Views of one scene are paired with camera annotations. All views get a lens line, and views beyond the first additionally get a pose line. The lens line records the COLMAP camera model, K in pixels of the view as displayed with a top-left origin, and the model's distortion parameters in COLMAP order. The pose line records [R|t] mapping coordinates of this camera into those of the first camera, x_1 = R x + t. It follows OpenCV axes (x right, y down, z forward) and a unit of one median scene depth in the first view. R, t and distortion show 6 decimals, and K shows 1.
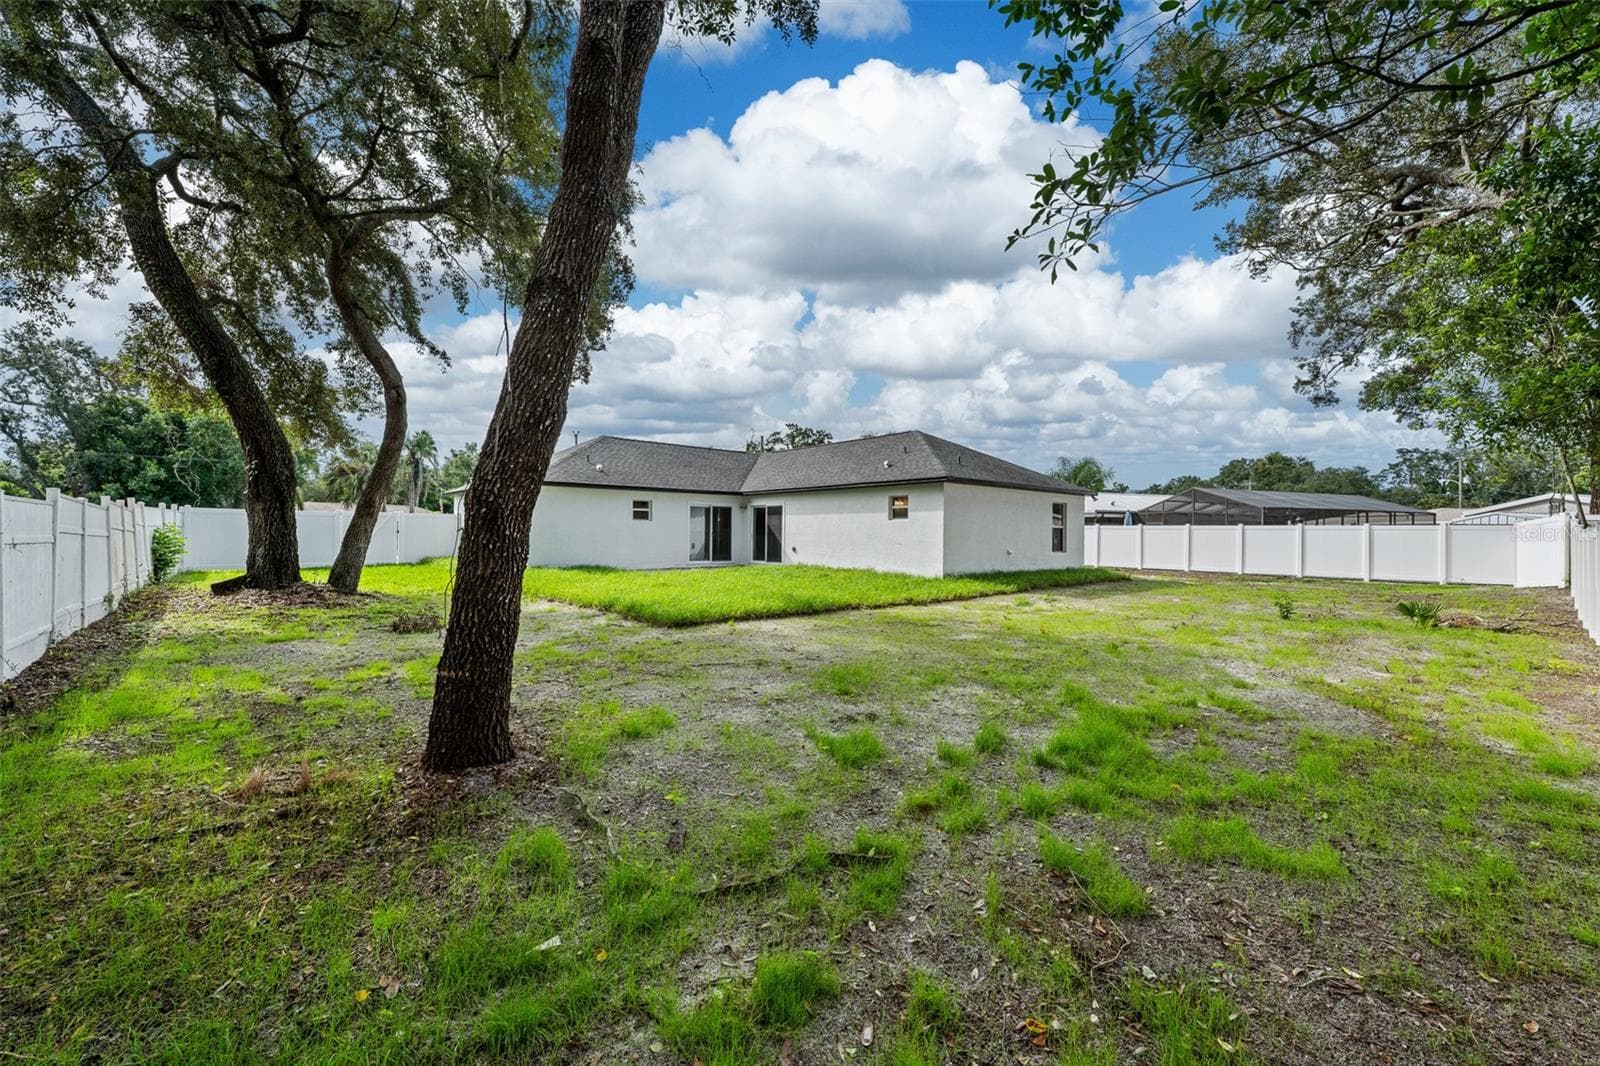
lens RADIAL K [[636.2, 0, 800.0], [0, 636.2, 533.0], [0, 0, 1]] dist [0.000175, -0.000048]
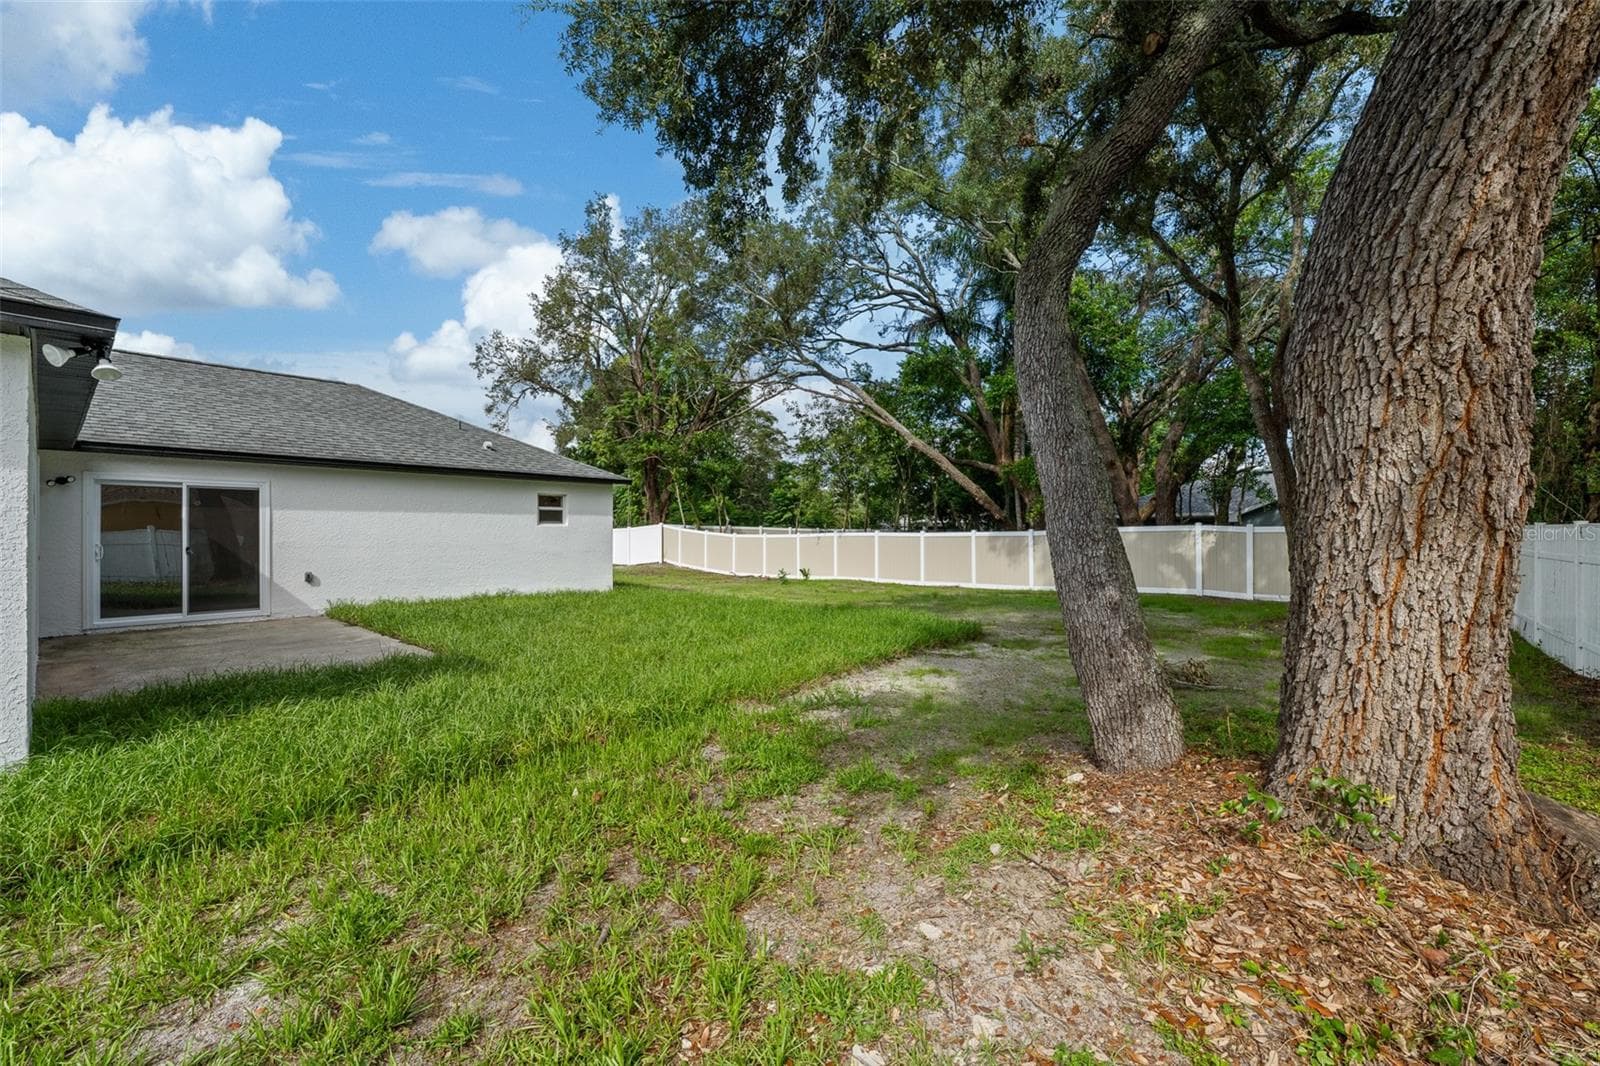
lens RADIAL K [[636.2, 0, 800.0], [0, 636.2, 533.0], [0, 0, 1]] dist [0.000175, -0.000048]
pose [[-0.103862, -0.004147, 0.994583, -0.556037], [0.004913, 0.999977, 0.004683, -0.010172], [-0.994580, 0.005372, -0.103840, 0.651042]]
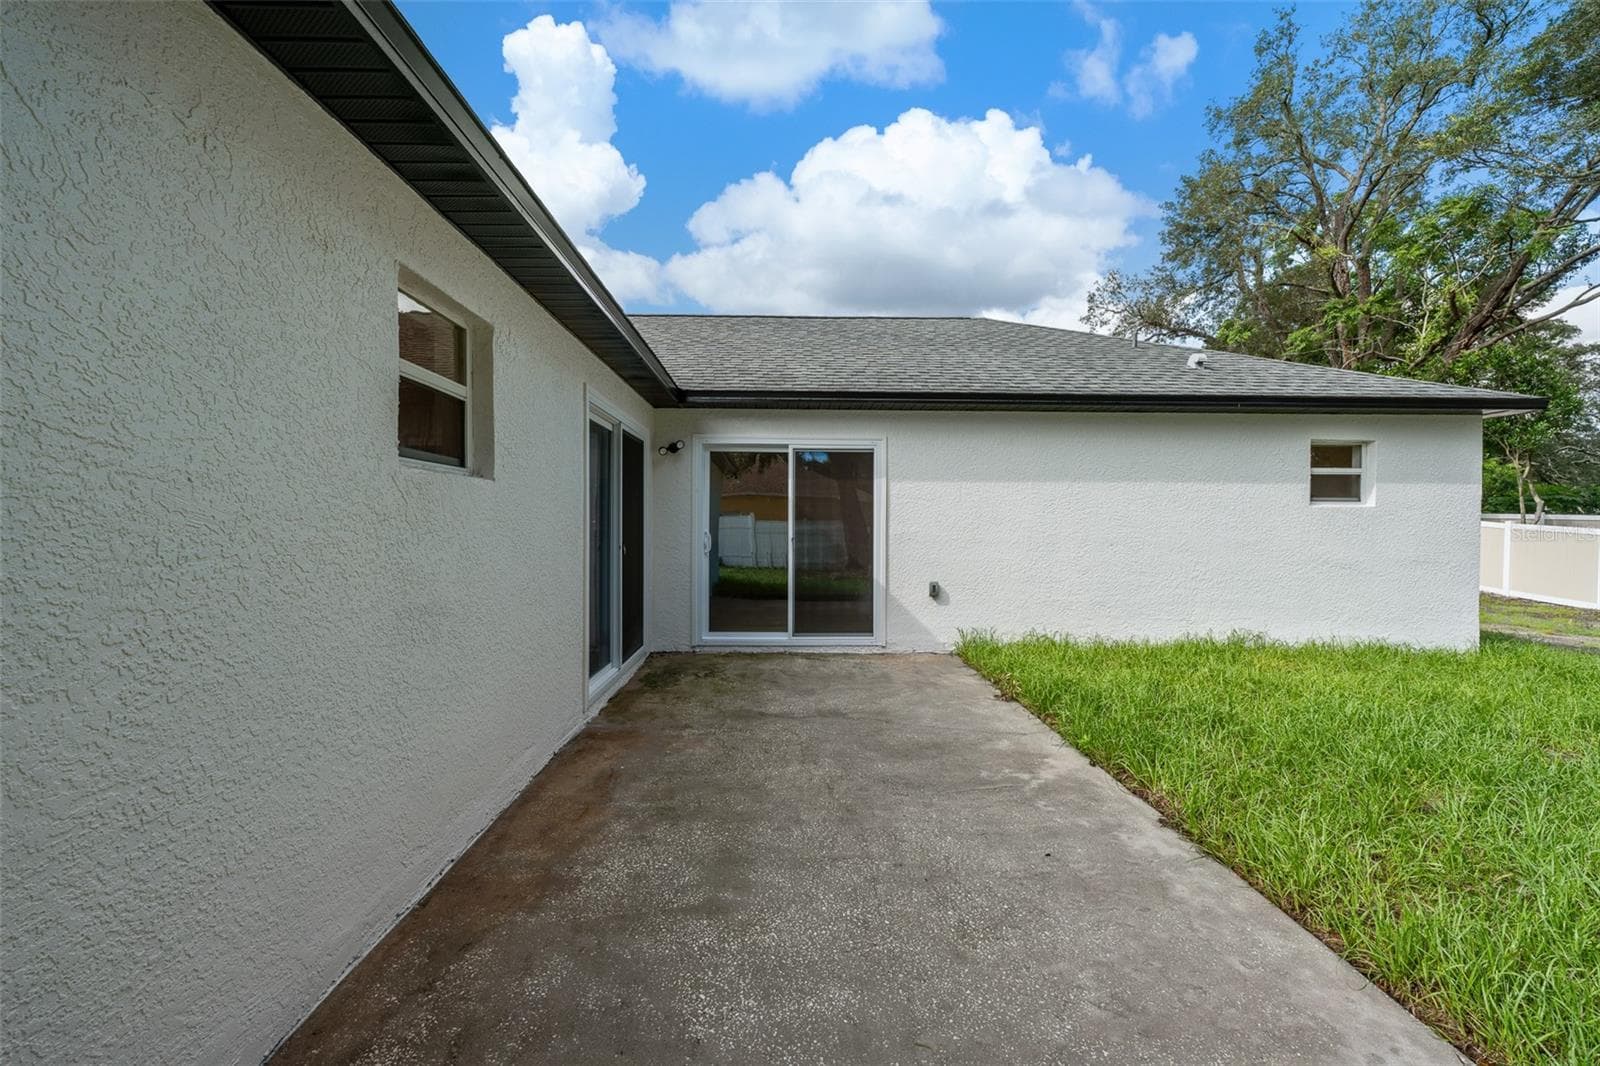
lens RADIAL K [[636.2, 0, 800.0], [0, 636.2, 533.0], [0, 0, 1]] dist [0.000175, -0.000048]
pose [[0.668099, -0.008550, 0.744023, -0.290100], [0.000203, 0.999936, 0.011308, -0.006199], [-0.744072, -0.007404, 0.668058, 0.826879]]
